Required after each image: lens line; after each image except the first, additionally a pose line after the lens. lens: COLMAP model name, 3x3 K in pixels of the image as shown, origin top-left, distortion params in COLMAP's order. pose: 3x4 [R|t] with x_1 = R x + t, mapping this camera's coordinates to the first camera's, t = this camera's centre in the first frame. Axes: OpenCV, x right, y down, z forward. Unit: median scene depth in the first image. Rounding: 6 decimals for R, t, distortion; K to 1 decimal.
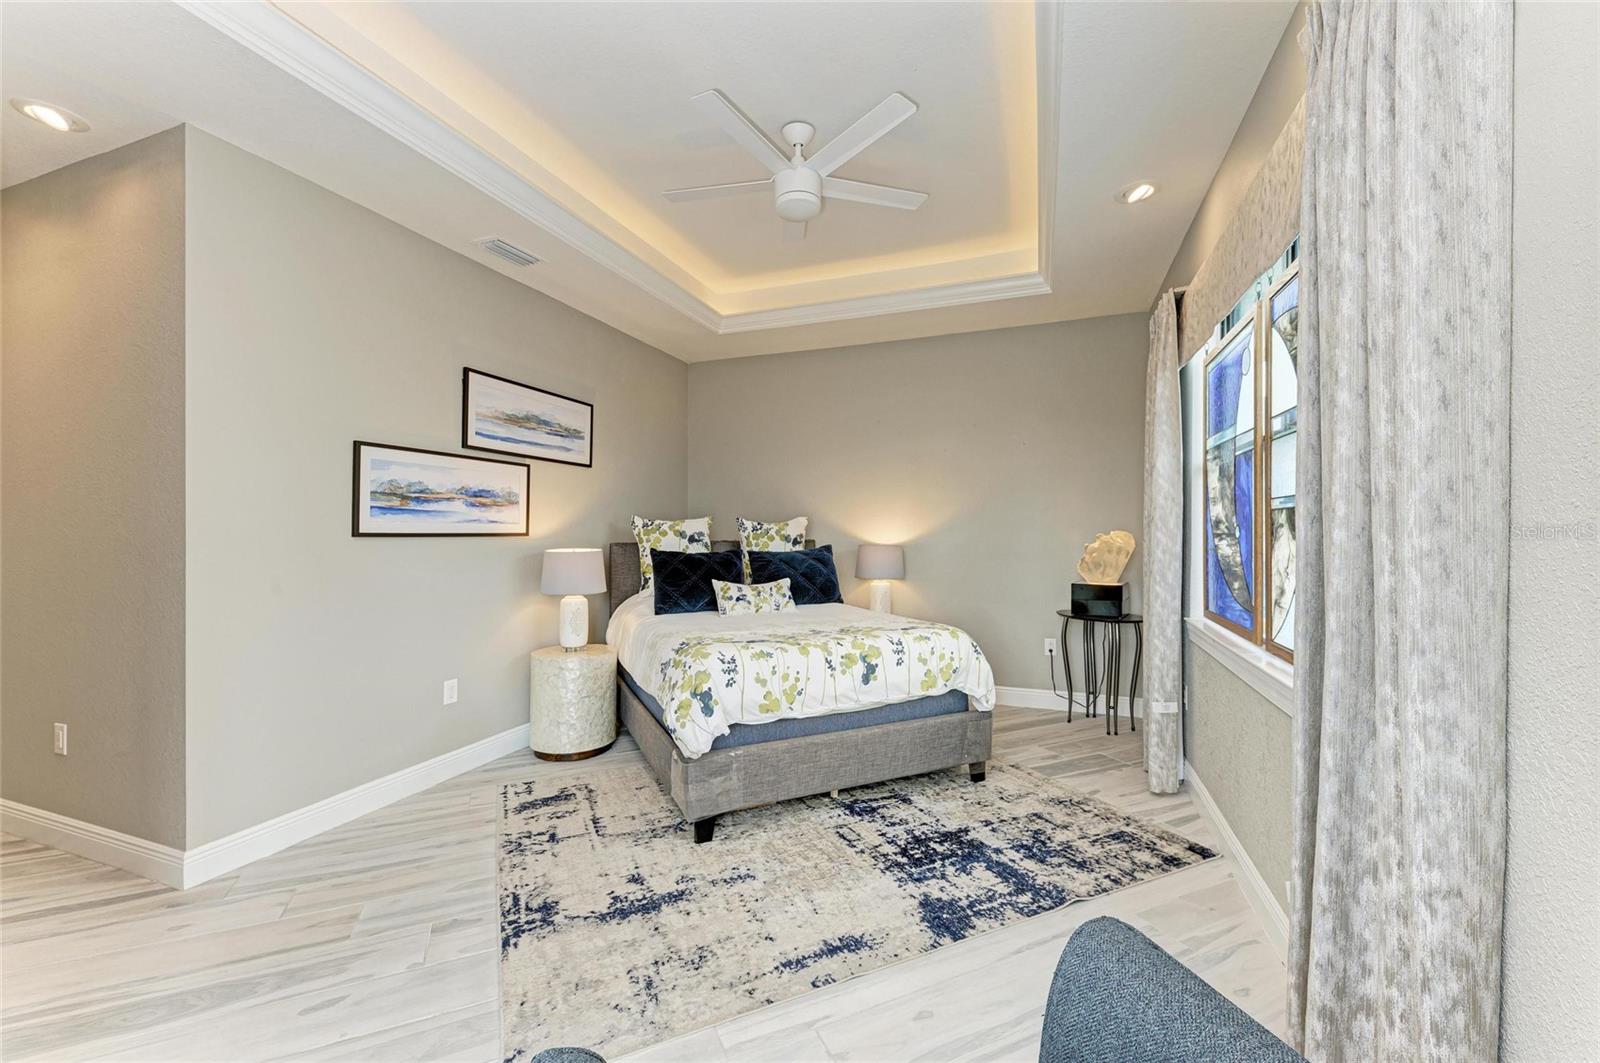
lens RADIAL K [[639.9, 0, 803.0], [0, 639.9, 531.5], [0, 0, 1]] dist [0.009226, -0.000407]
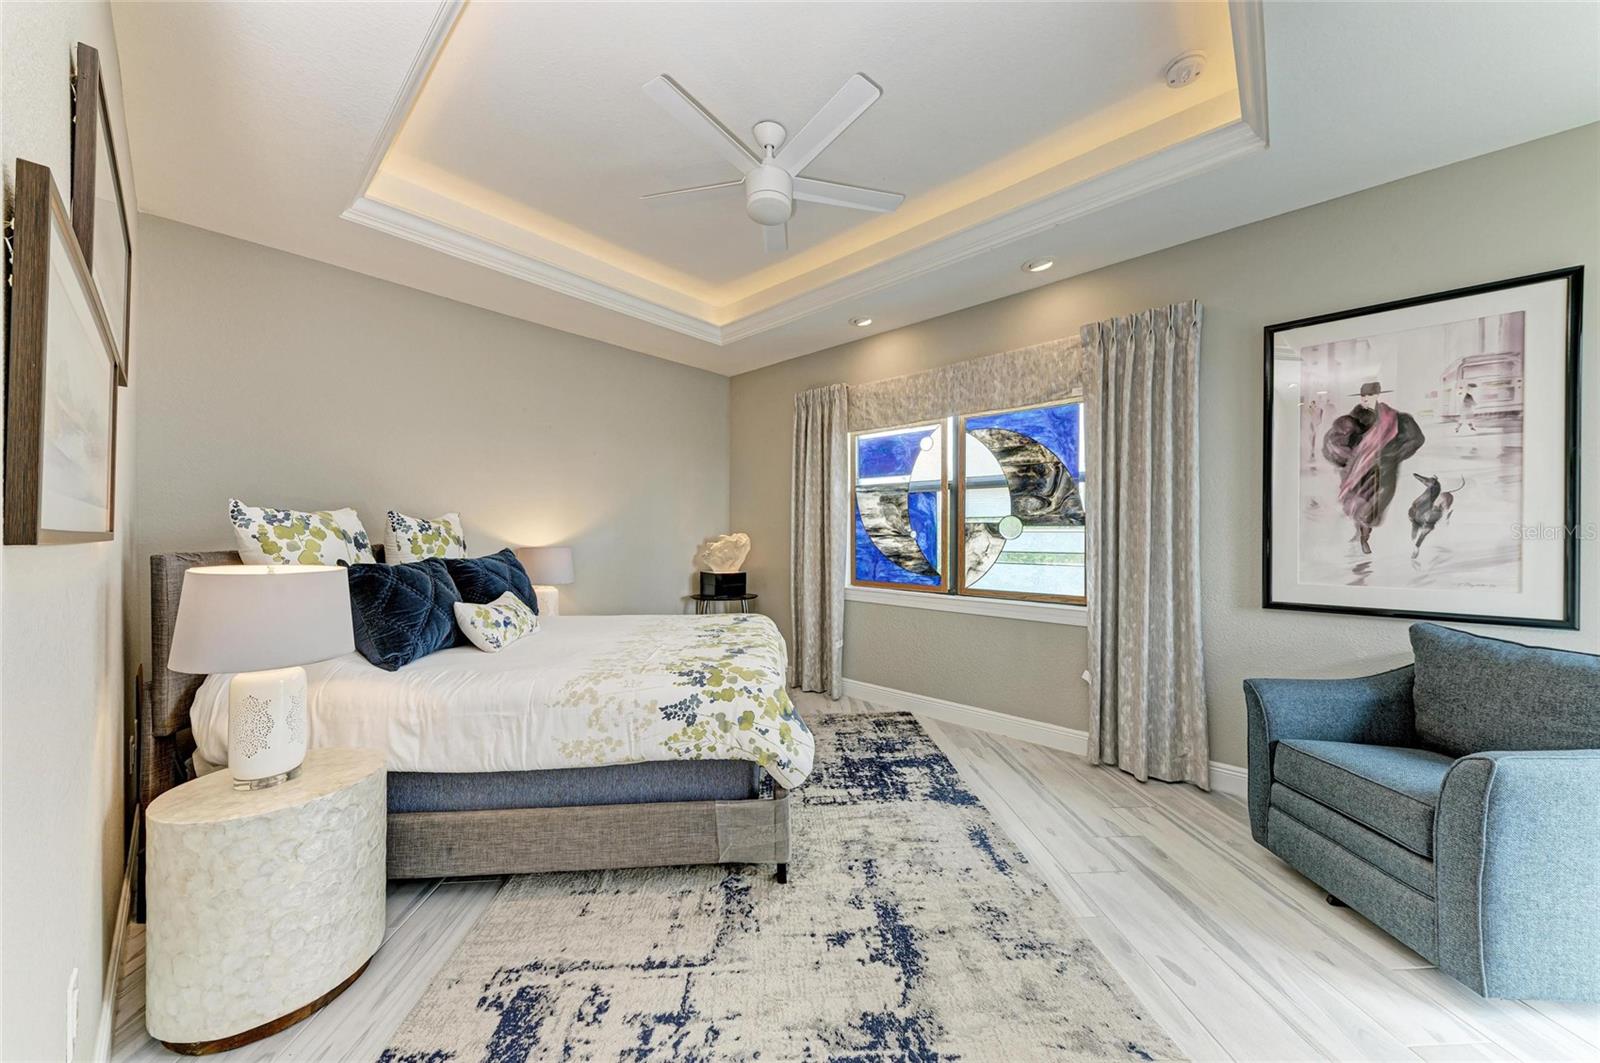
lens RADIAL K [[540.4, 0, 802.8], [0, 540.4, 534.4], [0, 0, 1]] dist [0.006553, -0.000308]
pose [[0.365260, 0.001443, 0.930904, -0.873496], [-0.003456, 0.999994, -0.000195, 0.002899], [-0.930899, -0.003146, 0.365263, 0.717758]]
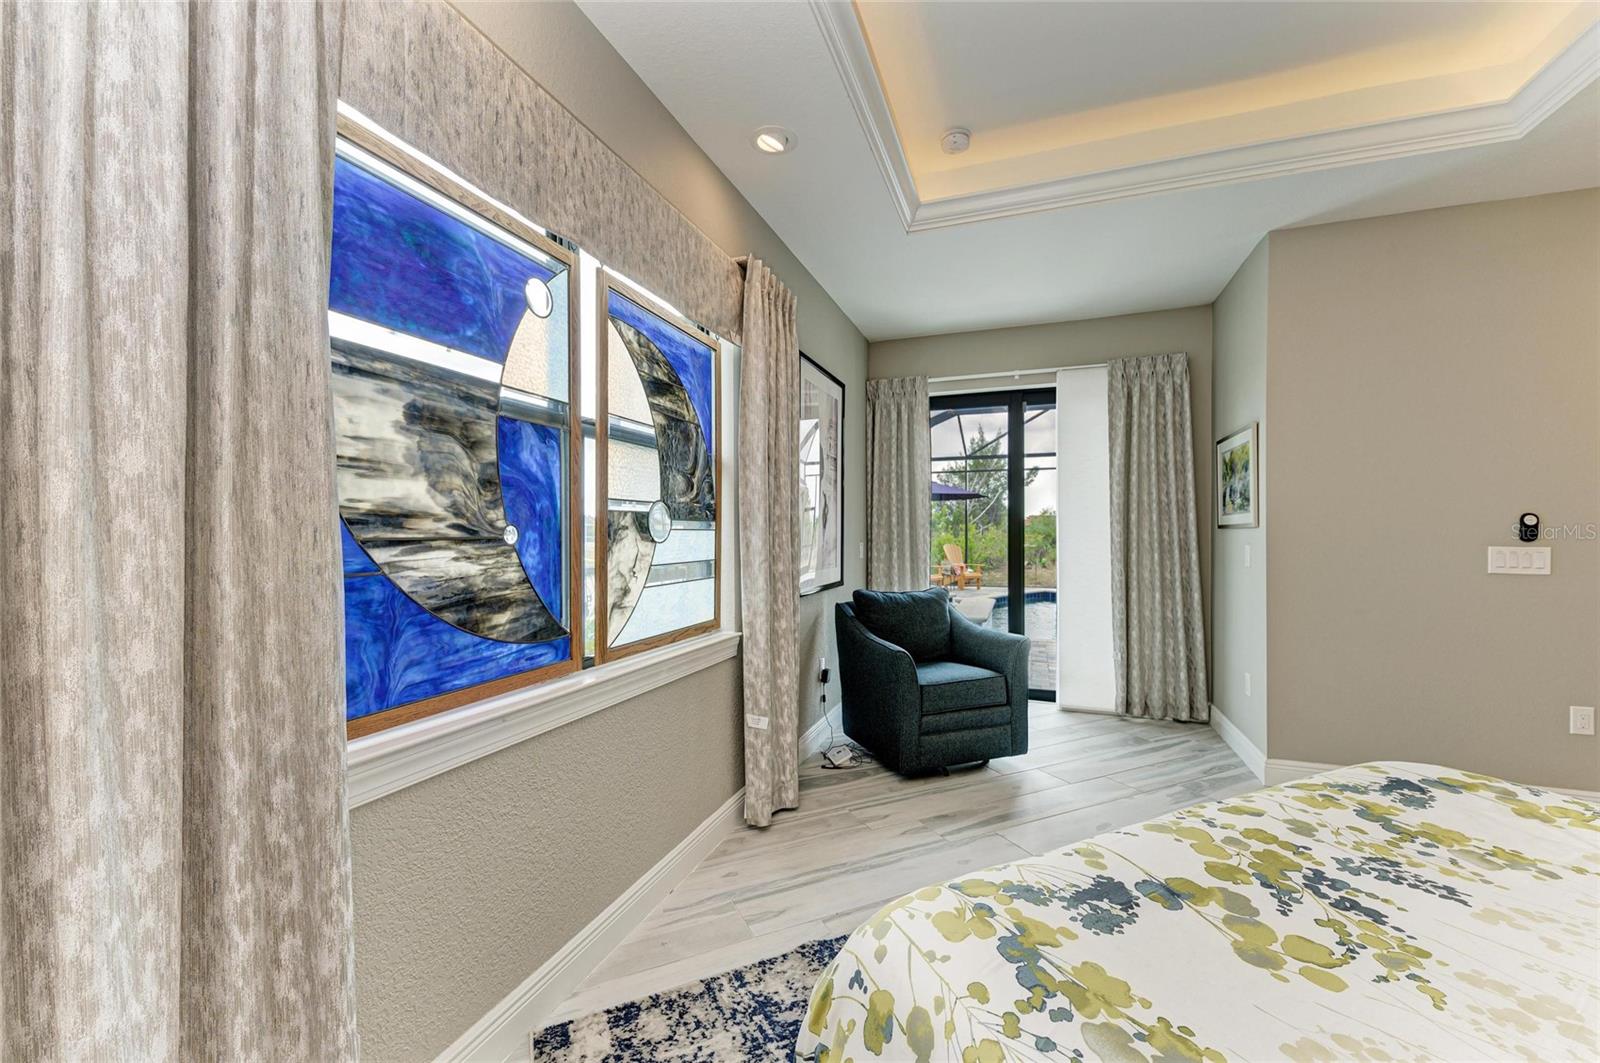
lens RADIAL K [[639.9, 0, 800.3], [0, 639.9, 530.6], [0, 0, 1]] dist [0.009226, -0.000407]
pose [[-0.999947, -0.000480, -0.010272, 0.381843], [-0.000459, 0.999998, -0.002063, -0.002144], [0.010273, -0.002058, -0.999945, 1.633801]]
